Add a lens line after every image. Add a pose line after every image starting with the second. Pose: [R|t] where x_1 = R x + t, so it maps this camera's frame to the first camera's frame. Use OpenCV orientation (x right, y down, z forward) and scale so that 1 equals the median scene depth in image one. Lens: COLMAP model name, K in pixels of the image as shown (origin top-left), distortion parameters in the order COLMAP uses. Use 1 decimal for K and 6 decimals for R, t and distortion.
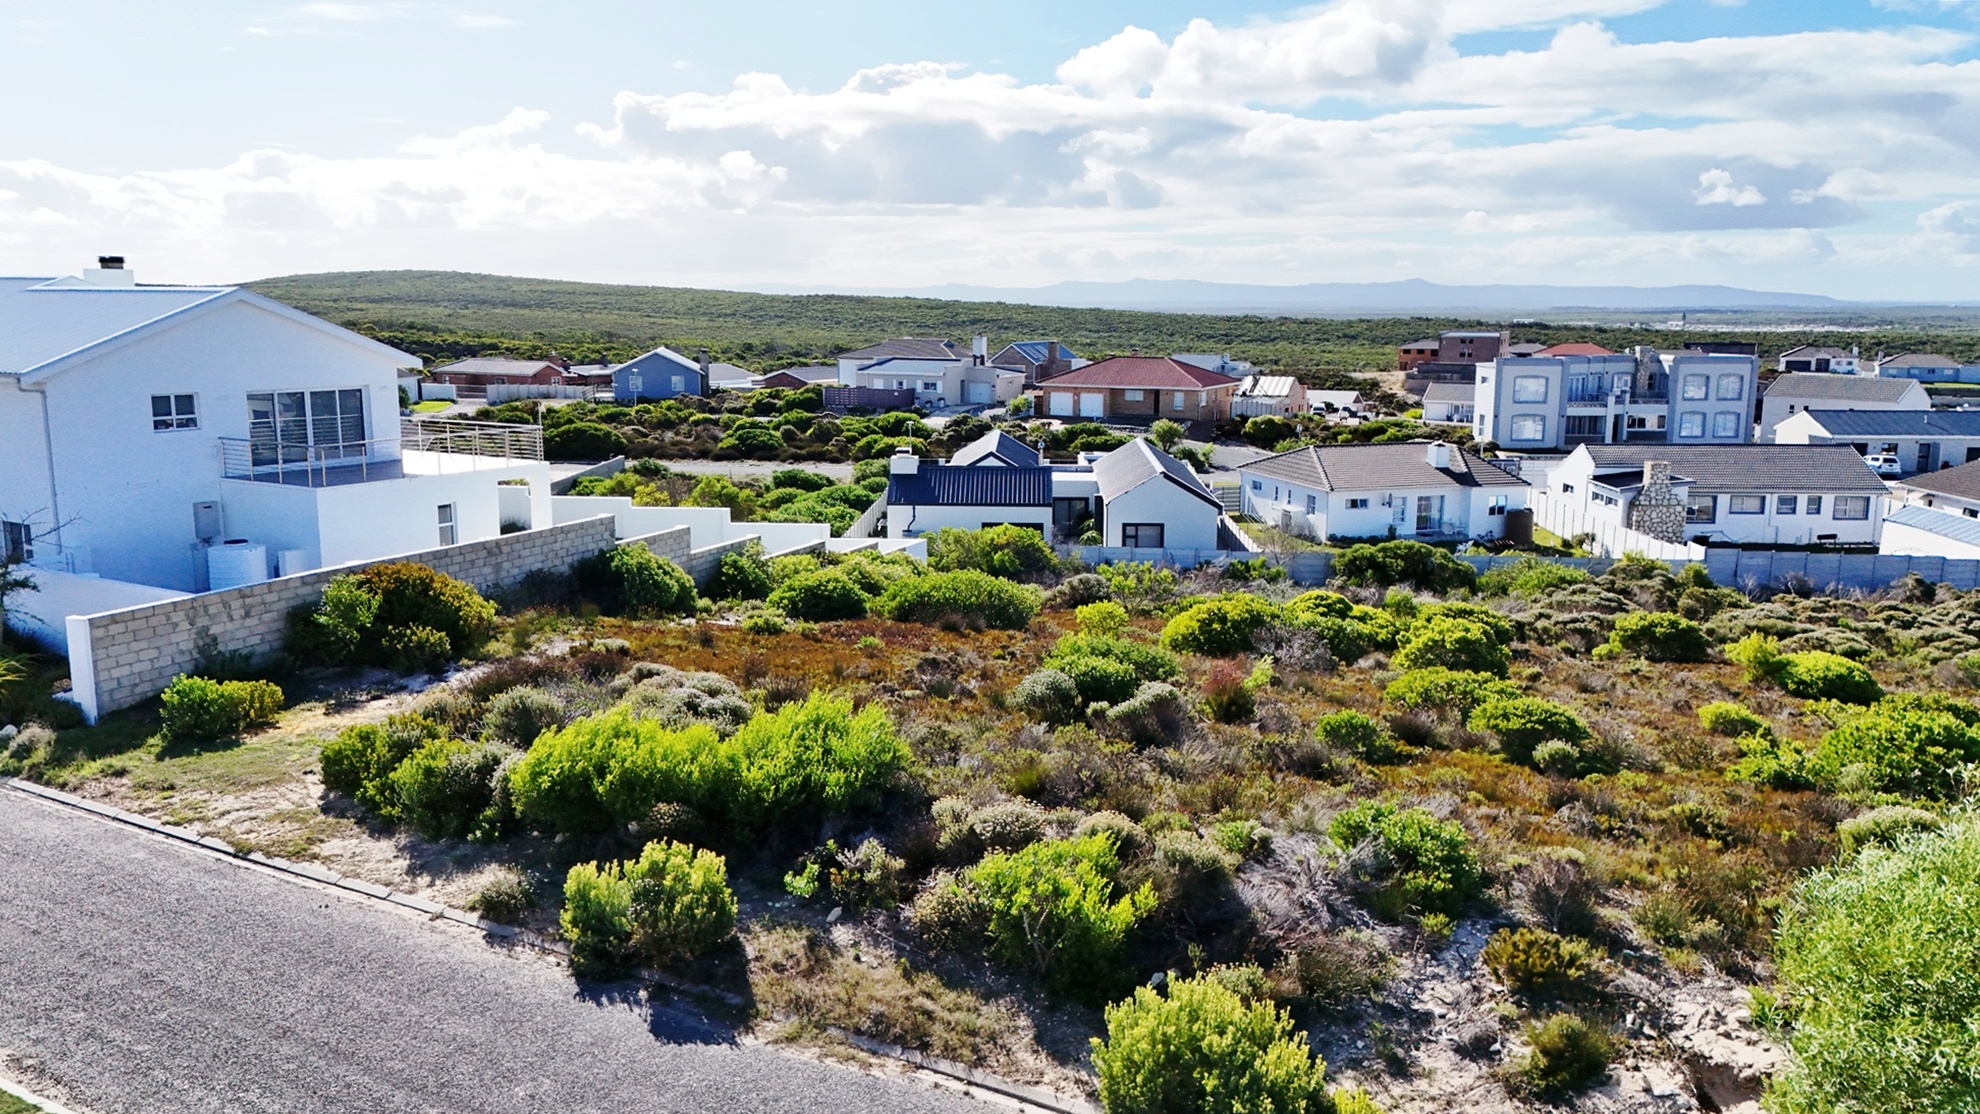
lens RADIAL K [[1511.4, 0, 982.8], [0, 1511.4, 548.2], [0, 0, 1]] dist [0.080411, -0.079011]
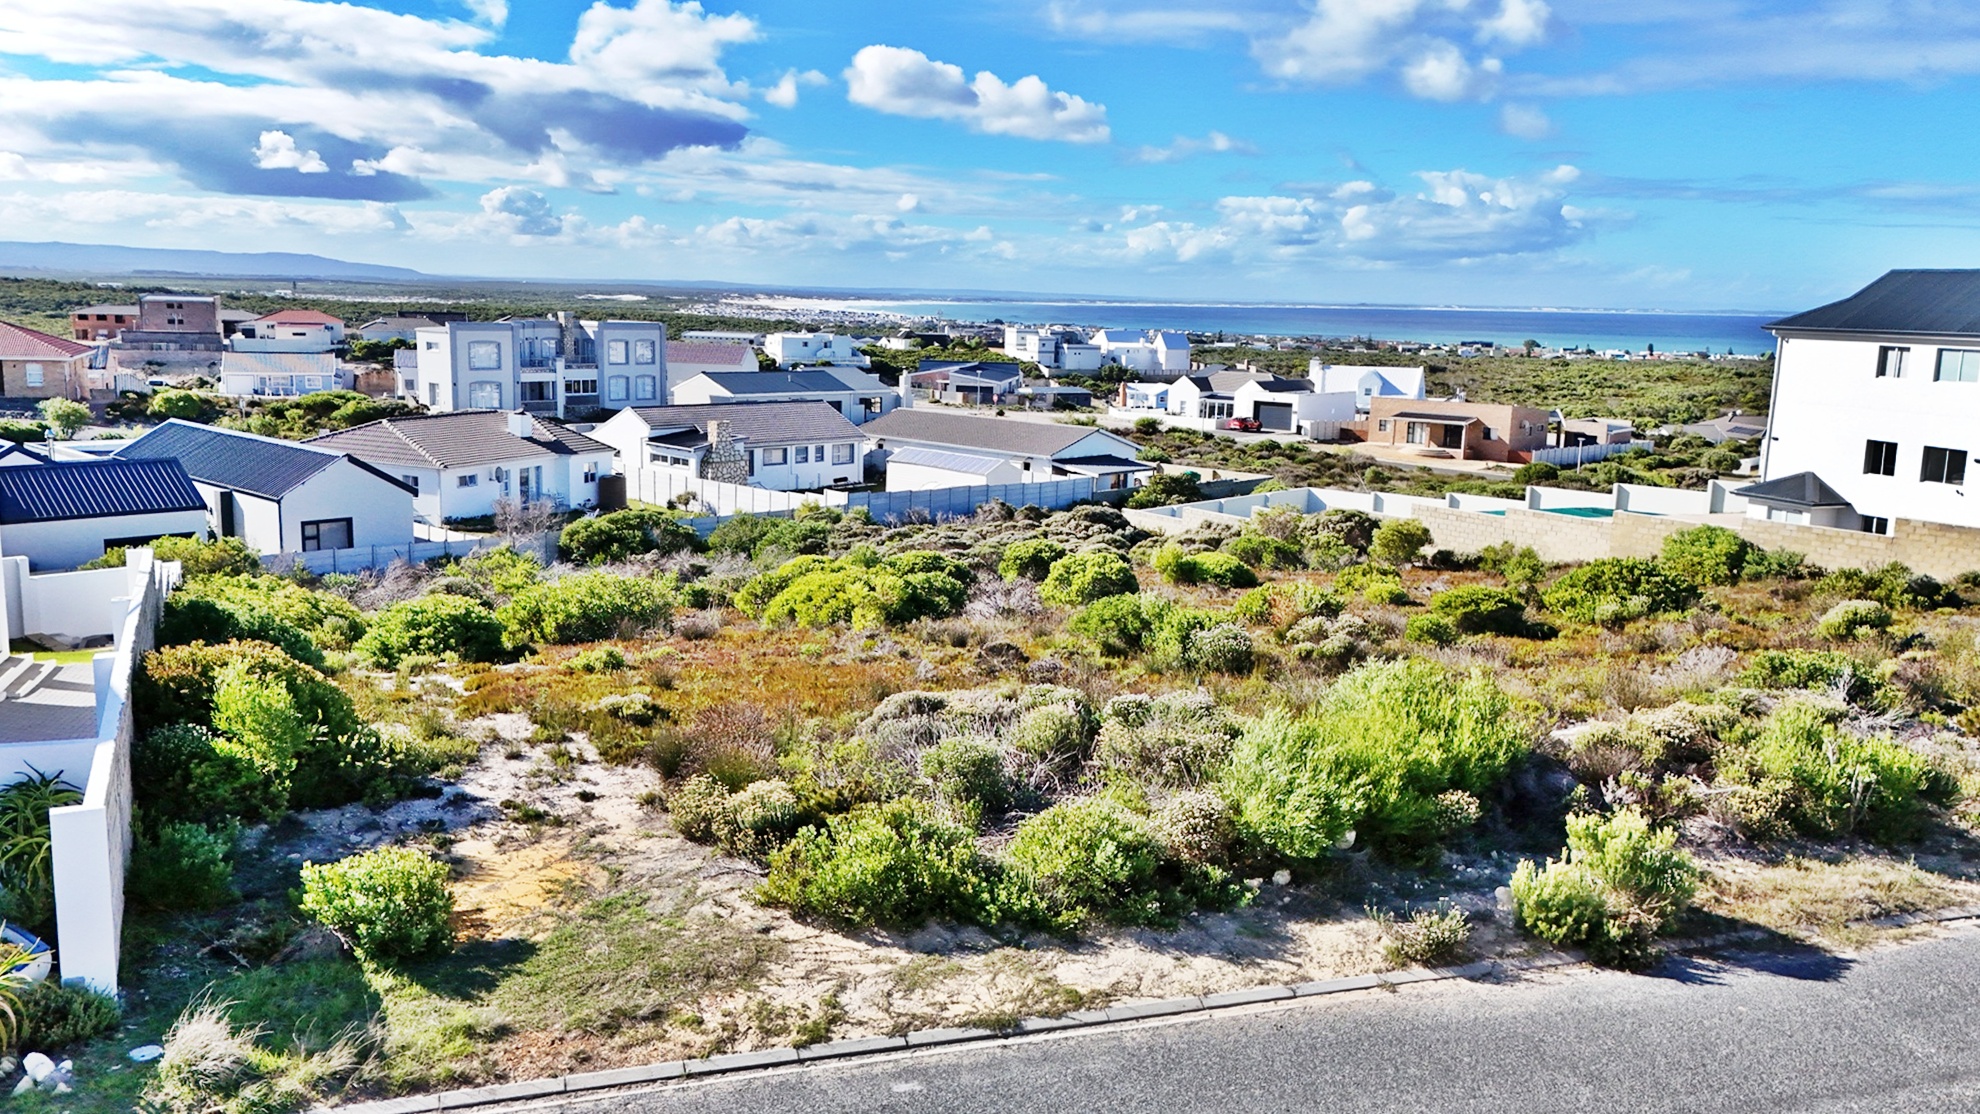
lens RADIAL K [[1550.6, 0, 995.6], [0, 1550.6, 586.2], [0, 0, 1]] dist [0.111883, -0.136695]
pose [[0.646816, -0.127440, 0.751923, -0.159673], [0.098781, 0.991634, 0.083094, -0.008188], [-0.756222, 0.020529, 0.653993, 0.090815]]
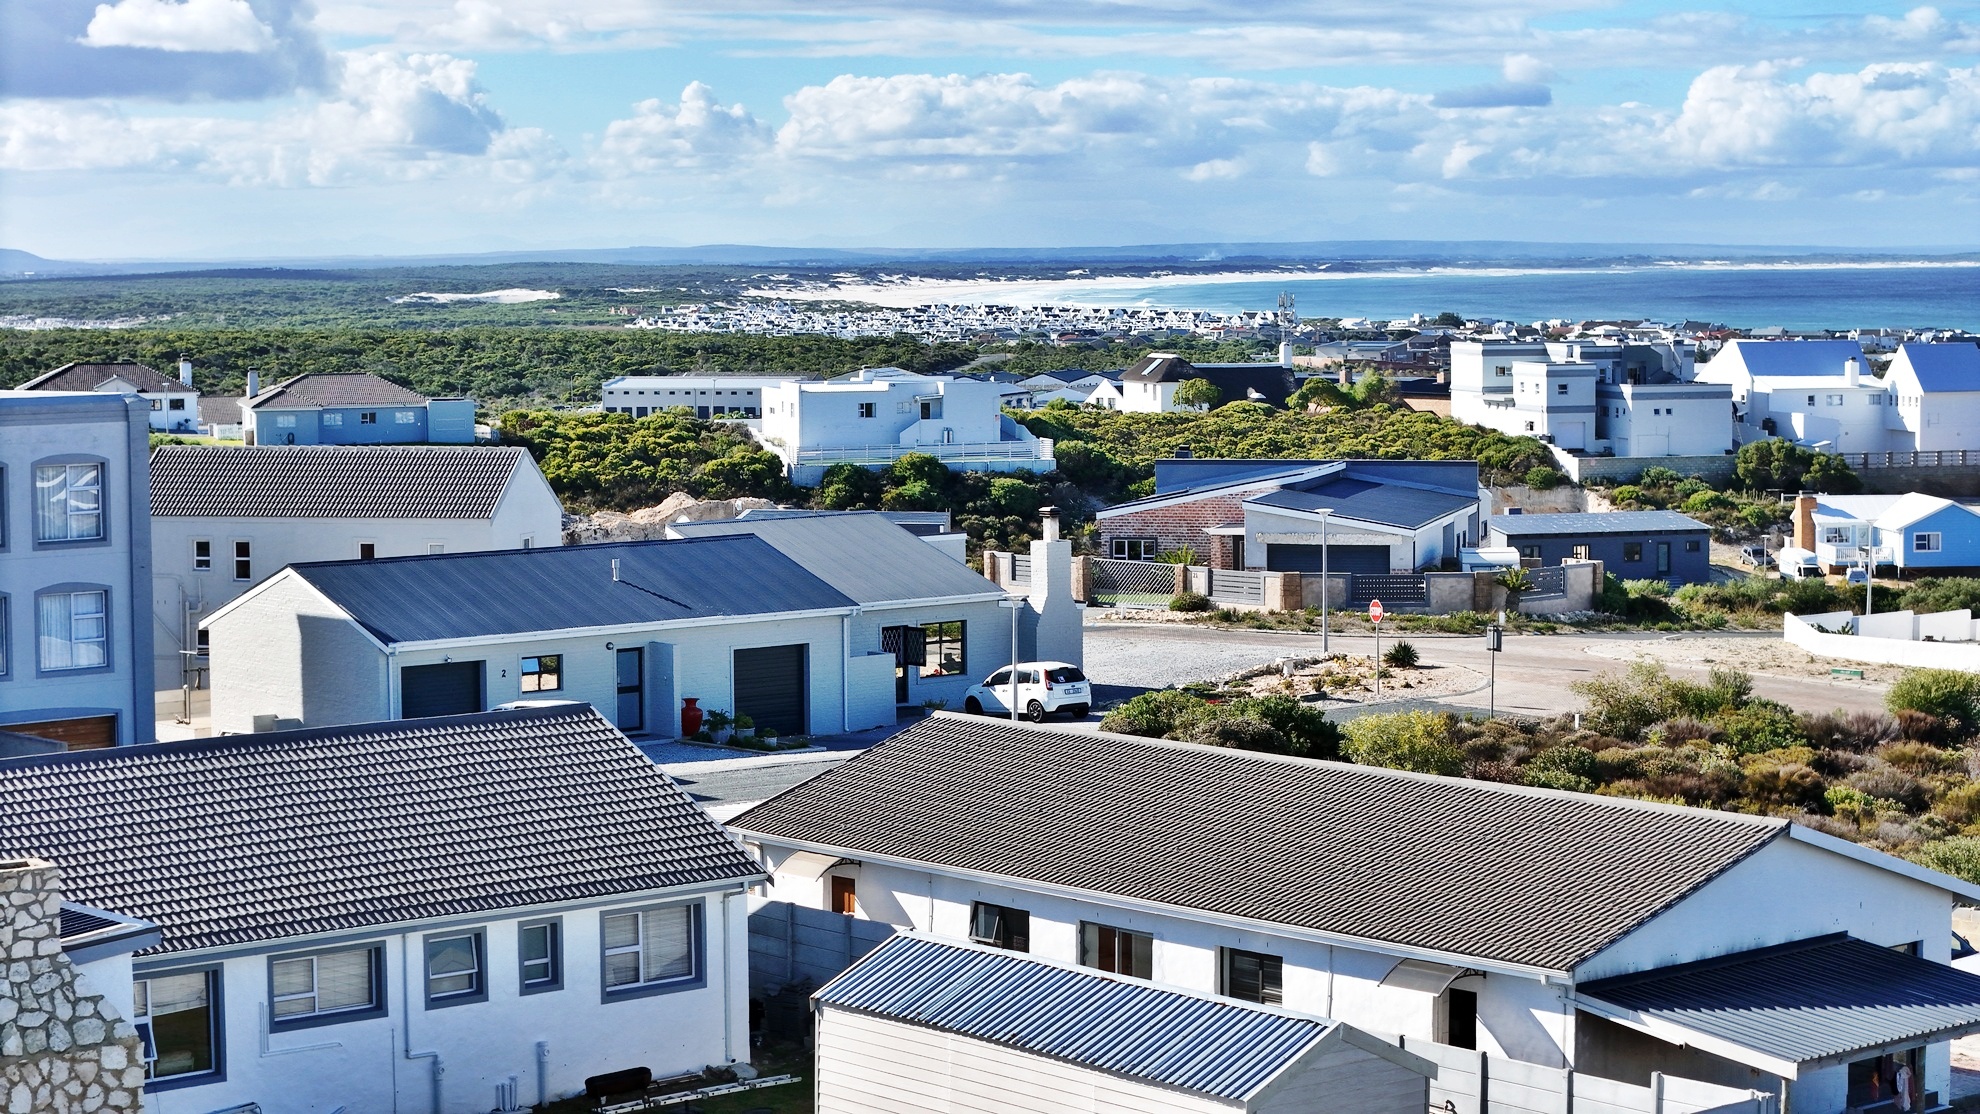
lens RADIAL K [[3876.7, 0, 990.0], [0, 3876.7, 557.0], [0, 0, 1]] dist [-0.231106, 0.873021]
pose [[0.732378, -0.062965, 0.677981, 0.099235], [0.120549, 0.991976, -0.038095, -0.037840], [-0.670142, 0.109630, 0.734092, 0.288670]]
